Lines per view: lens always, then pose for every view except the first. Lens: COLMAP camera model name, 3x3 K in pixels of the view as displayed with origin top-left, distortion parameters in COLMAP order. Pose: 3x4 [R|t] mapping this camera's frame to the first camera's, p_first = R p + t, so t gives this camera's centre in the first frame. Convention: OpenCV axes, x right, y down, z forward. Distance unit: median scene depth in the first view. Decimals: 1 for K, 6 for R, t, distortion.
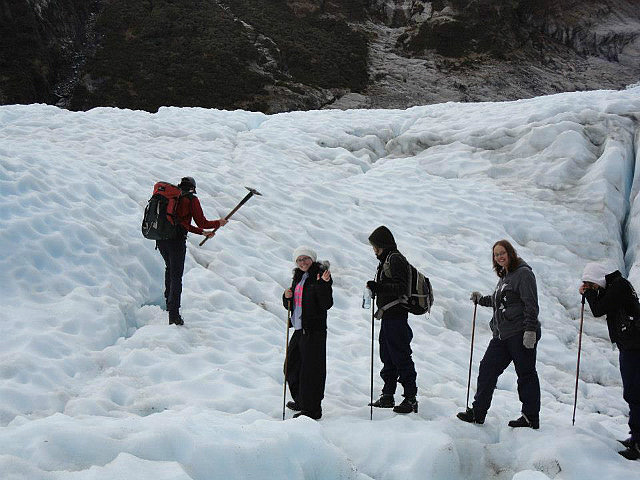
lens RADIAL K [[970.2, 0, 321.5], [0, 970.2, 243.6], [0, 0, 1]] dist [-0.047452, 0.000000]
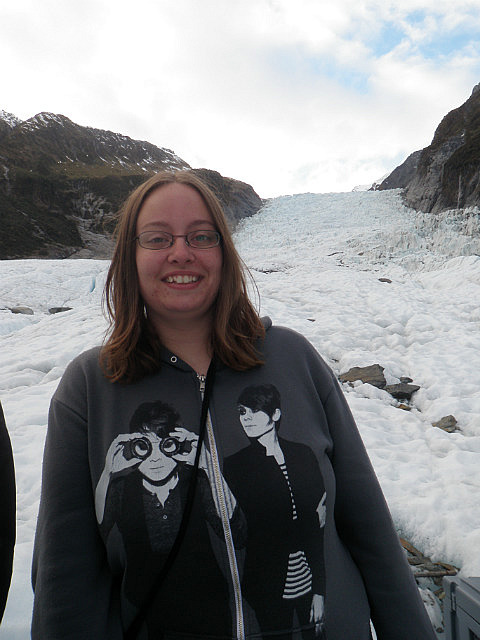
lens RADIAL K [[509.8, 0, 239.0], [0, 509.8, 312.6], [0, 0, 1]] dist [-0.119439, 0.109445]
pose [[0.879262, 0.002739, 0.476331, -0.172889], [0.010417, 0.999634, -0.024978, 0.023396], [-0.476225, 0.026924, 0.878911, -0.177301]]
